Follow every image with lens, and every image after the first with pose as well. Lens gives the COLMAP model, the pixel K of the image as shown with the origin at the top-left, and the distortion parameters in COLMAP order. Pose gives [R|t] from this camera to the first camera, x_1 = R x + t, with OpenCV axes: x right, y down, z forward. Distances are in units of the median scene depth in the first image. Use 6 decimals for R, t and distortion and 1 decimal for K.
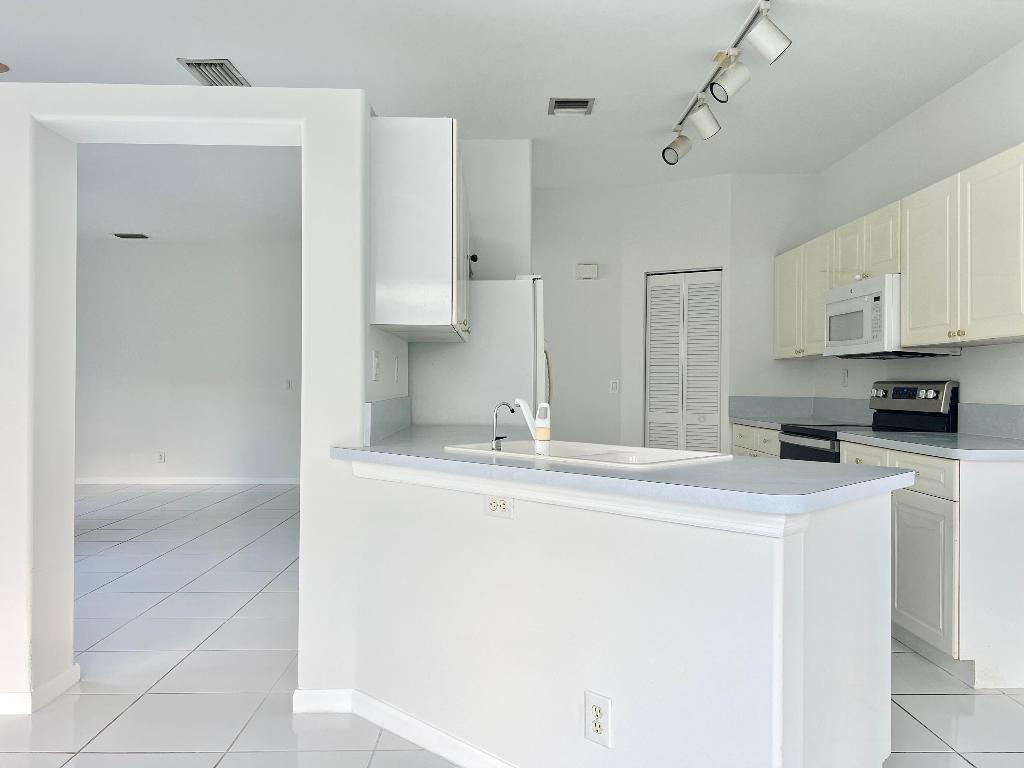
lens RADIAL K [[769.3, 0, 514.0], [0, 769.3, 384.8], [0, 0, 1]] dist [0.040995, -0.057678]
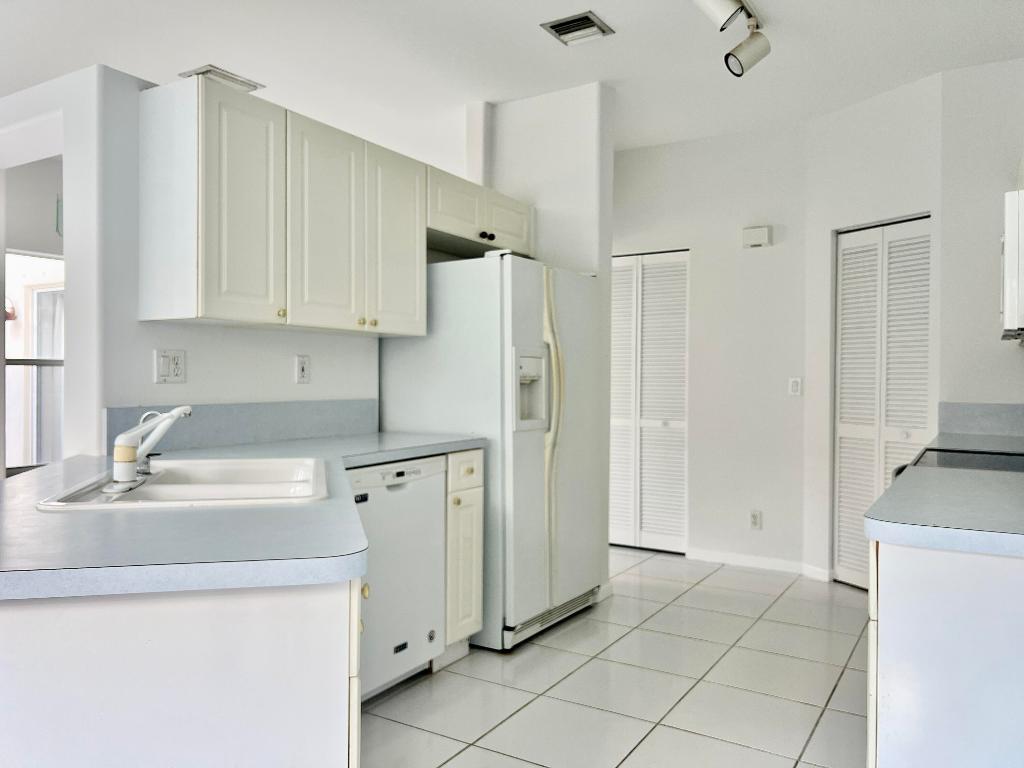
lens RADIAL K [[769.3, 0, 512.4], [0, 769.3, 378.3], [0, 0, 1]] dist [0.040995, -0.057678]
pose [[0.834009, 0.004159, -0.551735, 0.321398], [-0.003641, 0.999991, 0.002034, -0.006464], [0.551738, 0.000312, 0.834017, 0.223306]]
